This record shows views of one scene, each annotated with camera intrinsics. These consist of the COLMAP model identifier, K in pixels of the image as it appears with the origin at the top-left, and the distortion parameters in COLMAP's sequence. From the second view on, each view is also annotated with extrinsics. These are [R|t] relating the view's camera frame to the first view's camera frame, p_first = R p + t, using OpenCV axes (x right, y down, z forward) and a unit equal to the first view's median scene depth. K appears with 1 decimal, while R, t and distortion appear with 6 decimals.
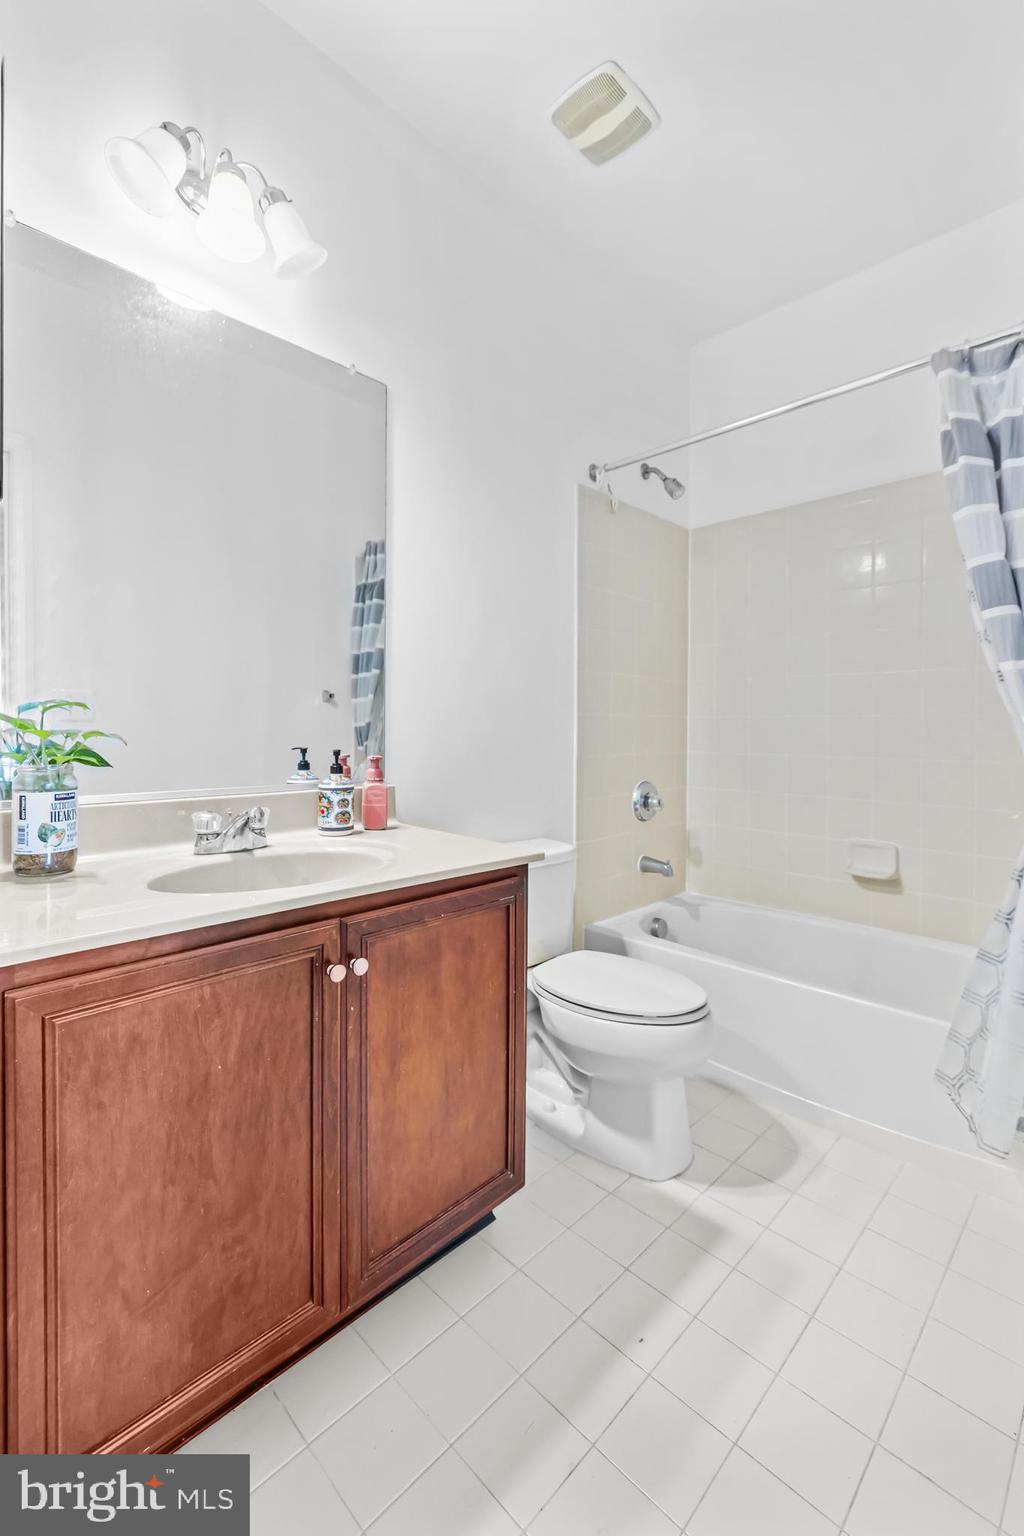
lens RADIAL K [[655.4, 0, 521.9], [0, 655.4, 732.0], [0, 0, 1]] dist [-0.001216, 0.000165]
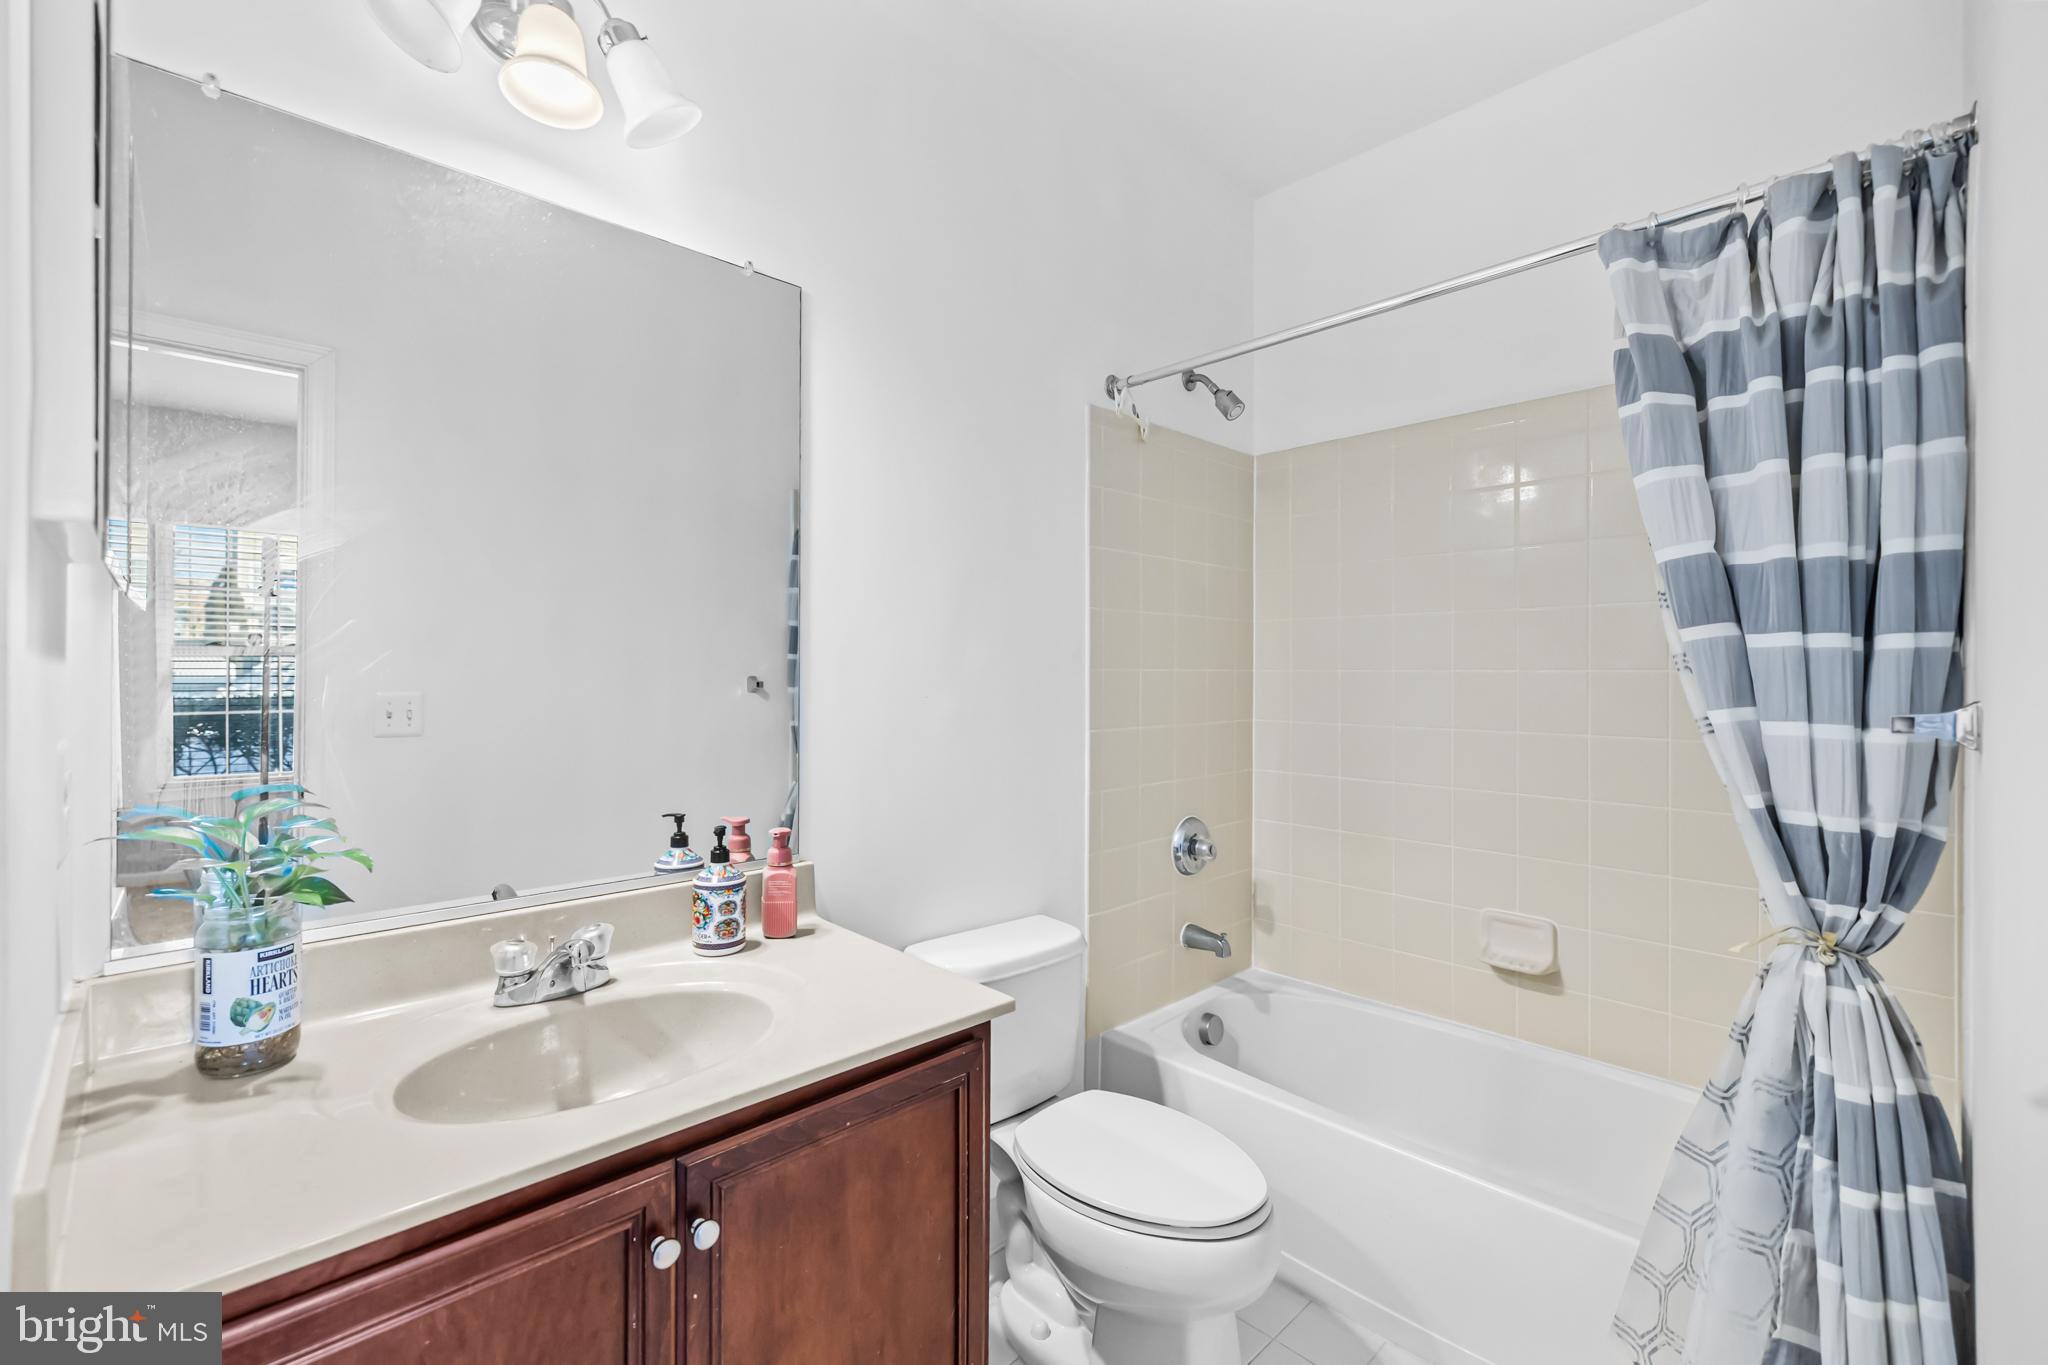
lens RADIAL K [[873.9, 0, 1023.3], [0, 873.9, 674.3], [0, 0, 1]] dist [-0.001216, 0.000165]
pose [[0.999593, -0.002727, -0.028401, 0.061509], [0.002455, 0.999951, -0.009580, -0.124045], [0.028426, 0.009506, 0.999551, 0.095273]]
